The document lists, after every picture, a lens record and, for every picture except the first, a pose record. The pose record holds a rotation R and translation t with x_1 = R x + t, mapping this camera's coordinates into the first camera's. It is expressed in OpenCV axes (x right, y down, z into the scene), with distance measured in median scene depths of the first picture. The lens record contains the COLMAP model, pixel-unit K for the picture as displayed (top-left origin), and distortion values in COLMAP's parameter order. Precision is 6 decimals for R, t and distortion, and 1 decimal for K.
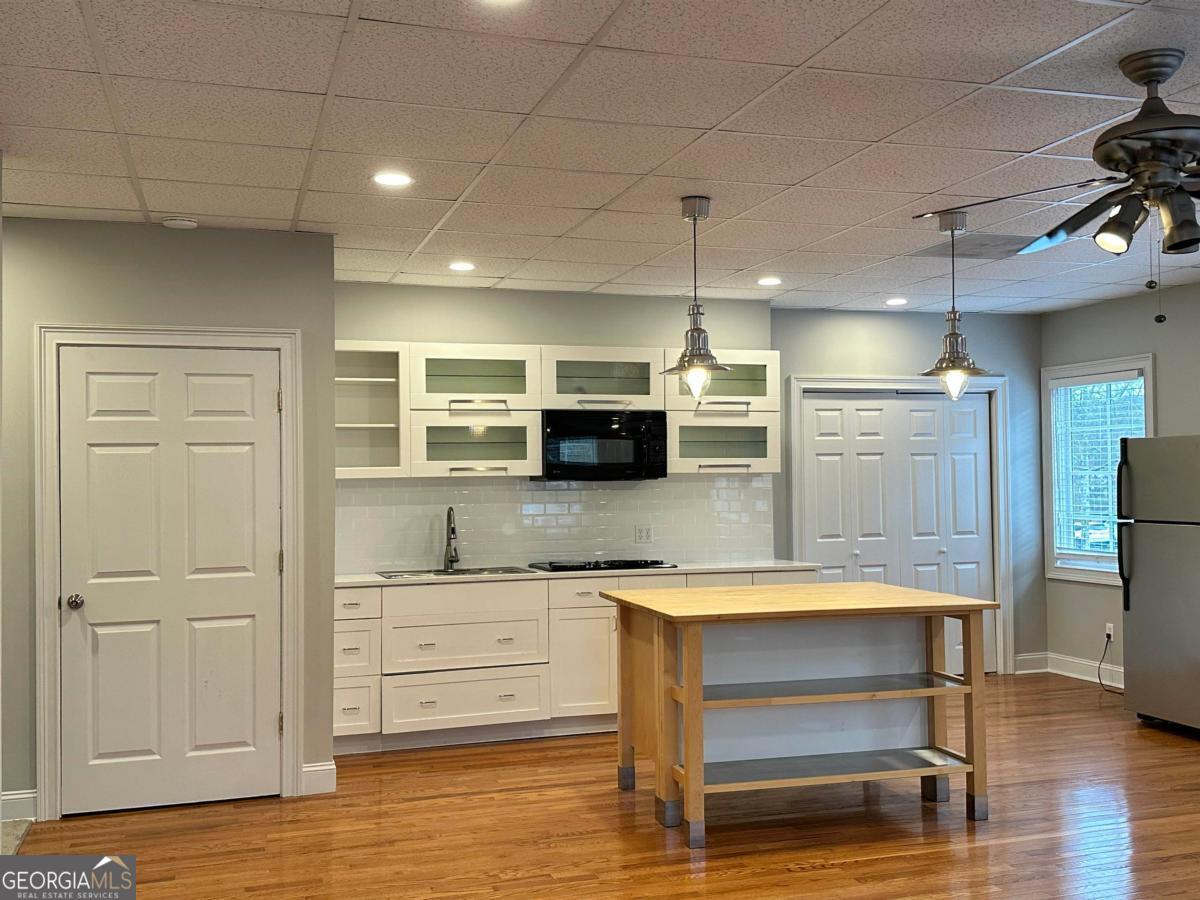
lens RADIAL K [[1173.7, 0, 599.9], [0, 1173.7, 452.0], [0, 0, 1]] dist [-0.000949, 0.000000]
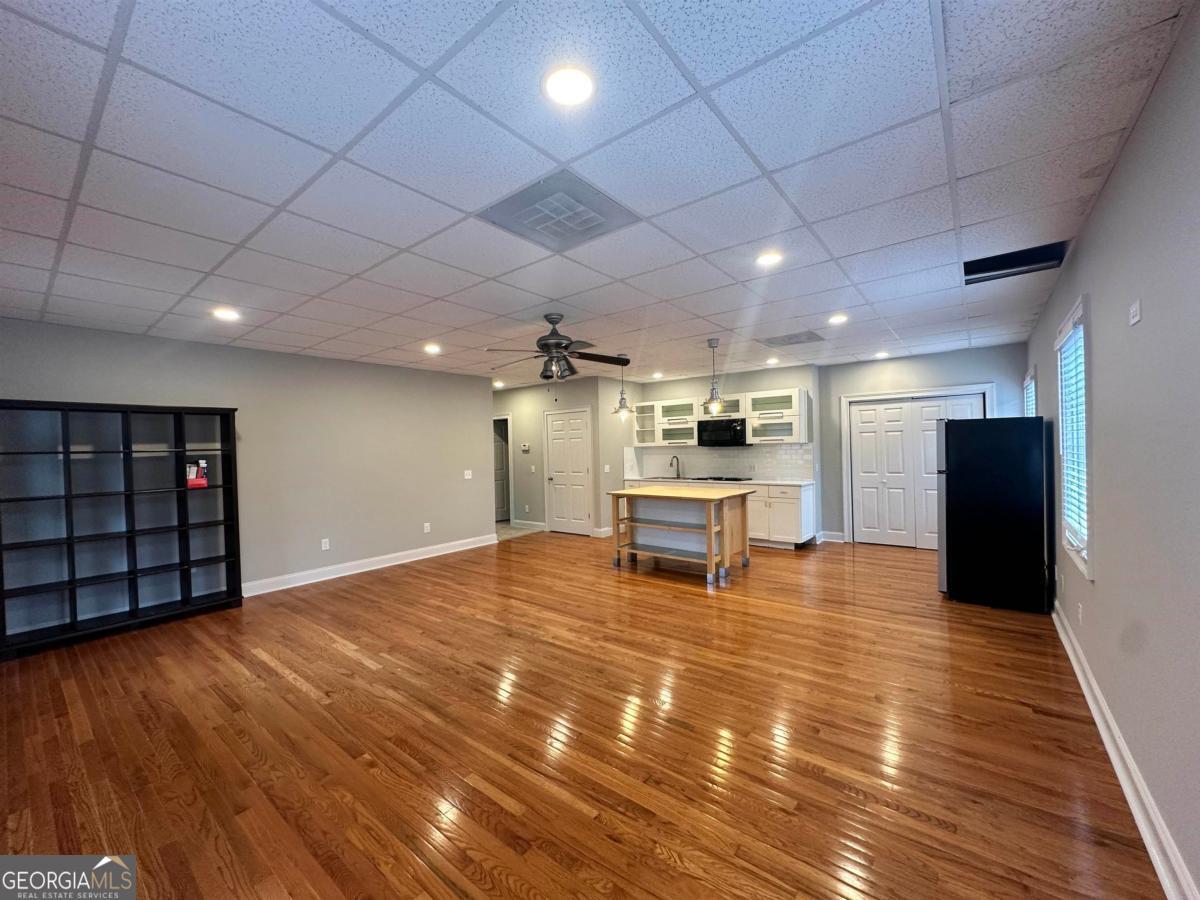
lens RADIAL K [[476.3, 0, 598.5], [0, 476.3, 451.1], [0, 0, 1]] dist [0.000122, 0.000024]
pose [[0.548425, 0.005637, -0.836181, 0.778074], [0.031566, 0.999125, 0.027438, -0.003558], [0.835604, -0.041442, 0.547768, 0.195811]]
